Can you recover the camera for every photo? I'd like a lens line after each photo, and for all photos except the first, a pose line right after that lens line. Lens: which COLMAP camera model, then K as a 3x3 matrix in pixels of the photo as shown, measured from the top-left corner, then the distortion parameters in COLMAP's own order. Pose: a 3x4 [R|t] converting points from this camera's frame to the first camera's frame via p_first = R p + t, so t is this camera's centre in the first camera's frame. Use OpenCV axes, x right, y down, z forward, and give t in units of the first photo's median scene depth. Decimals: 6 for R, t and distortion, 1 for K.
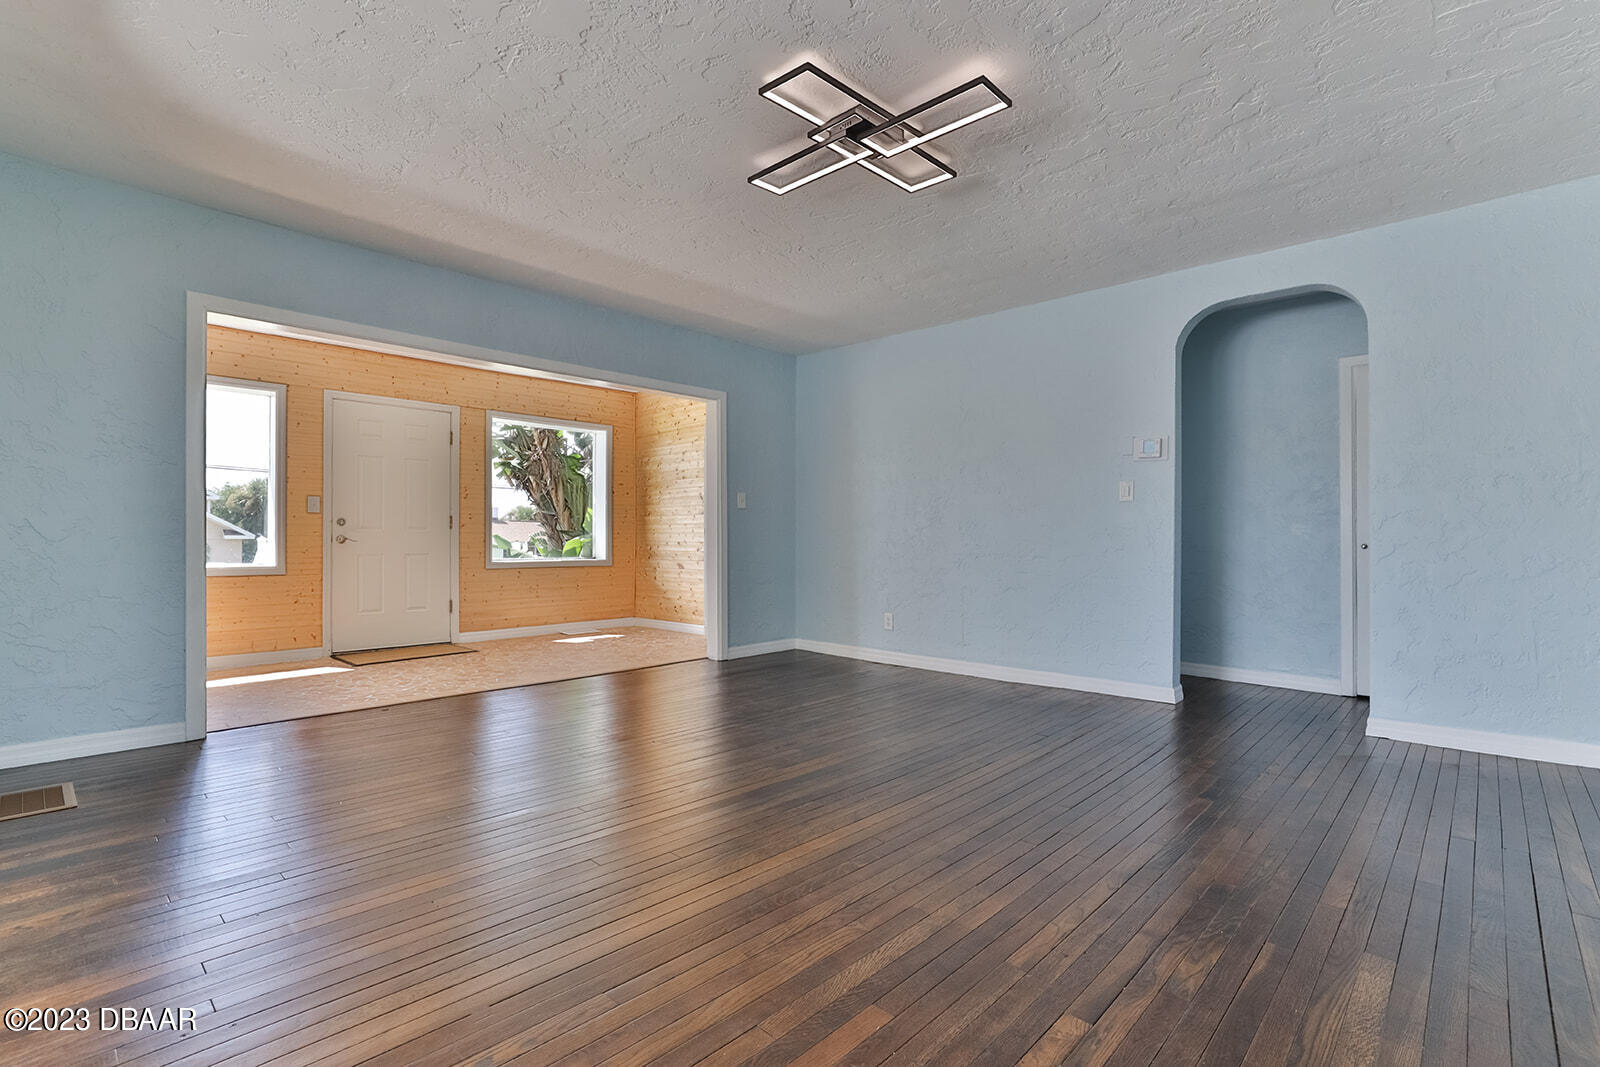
lens RADIAL K [[725.8, 0, 806.7], [0, 725.8, 537.8], [0, 0, 1]] dist [-0.009112, 0.001515]
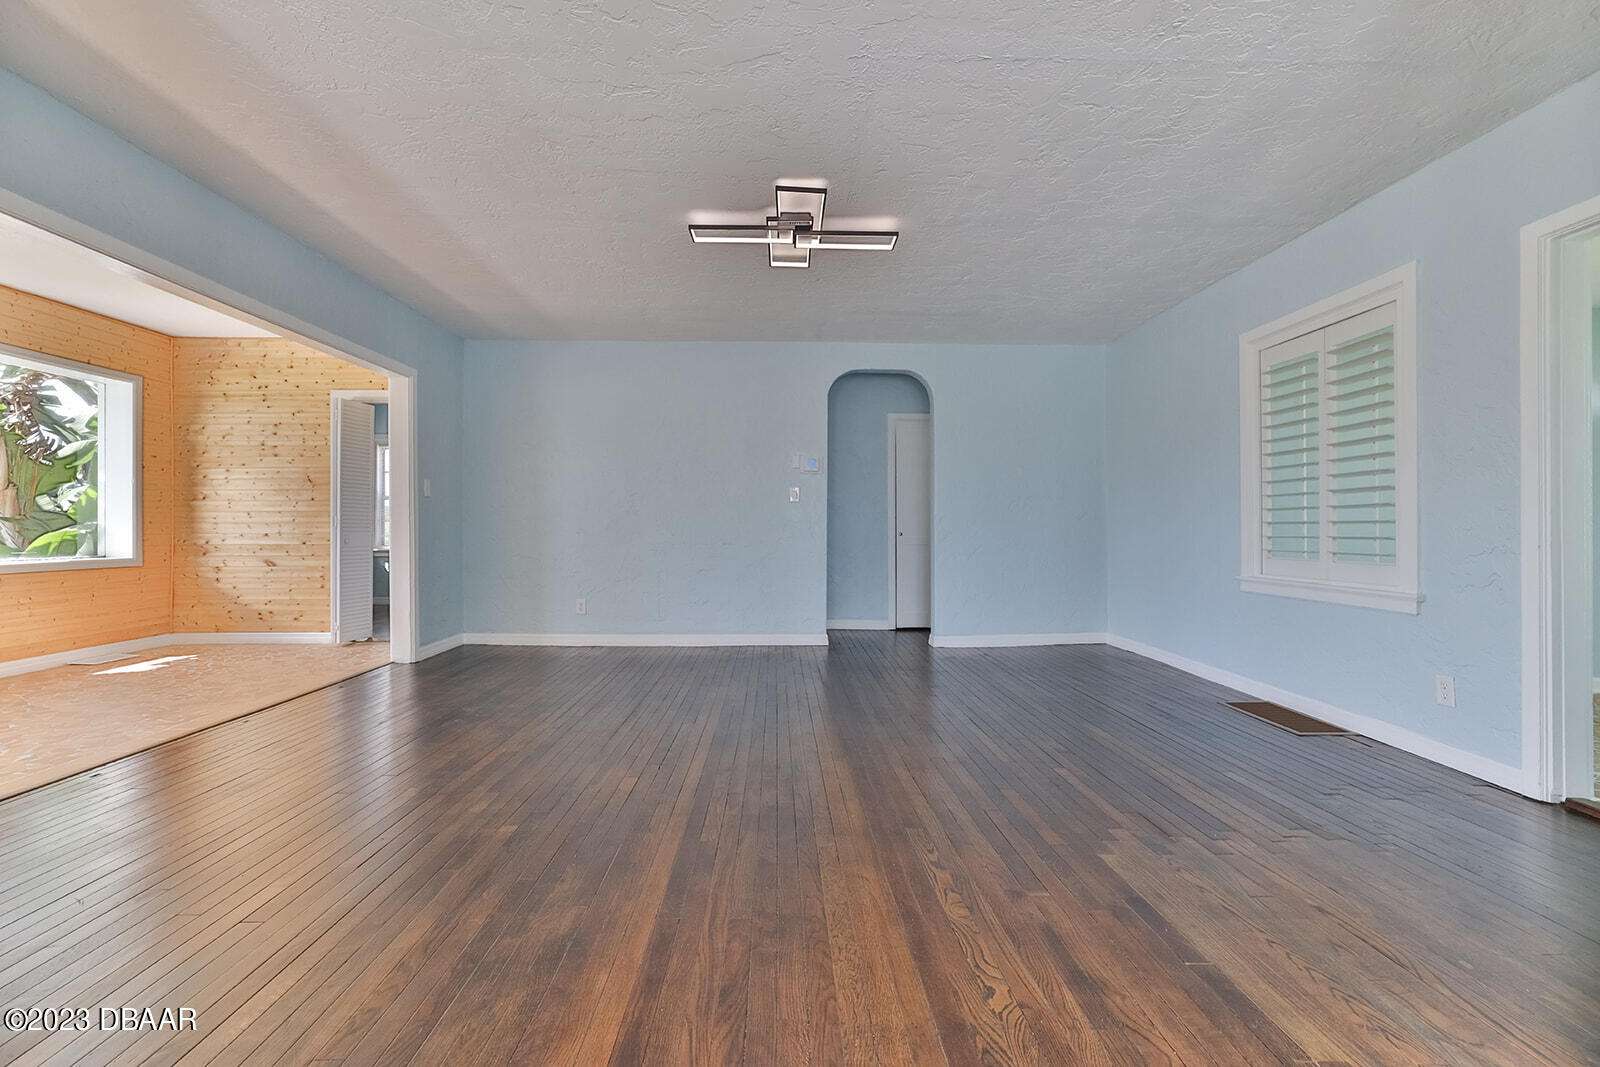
lens RADIAL K [[725.8, 0, 785.4], [0, 725.8, 528.7], [0, 0, 1]] dist [-0.009112, 0.001515]
pose [[0.729449, 0.000371, 0.684036, -0.307221], [-0.000365, 1.000000, -0.000153, 0.000167], [-0.684036, -0.000137, 0.729449, 0.011682]]
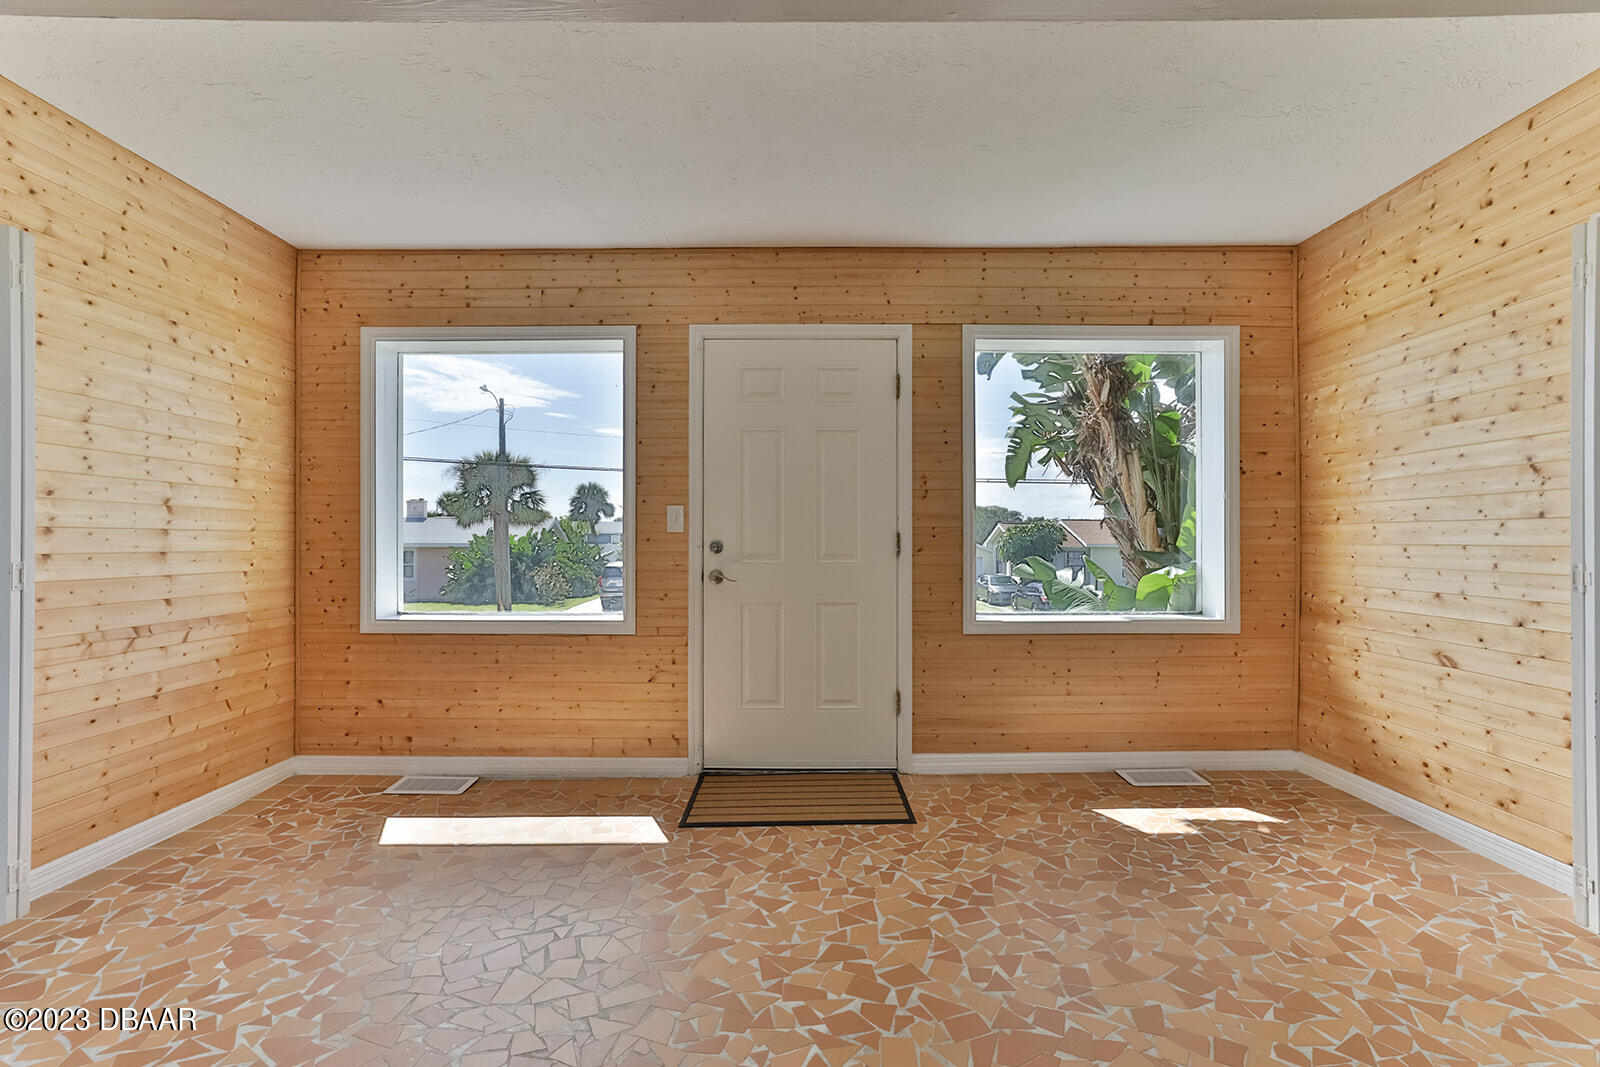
lens RADIAL K [[725.8, 0, 813.6], [0, 725.8, 537.9], [0, 0, 1]] dist [-0.009112, 0.001515]
pose [[0.685188, -0.000688, -0.728366, -0.126945], [0.001348, 0.999999, 0.000324, -0.023284], [0.728365, -0.001204, 0.685188, 0.516711]]
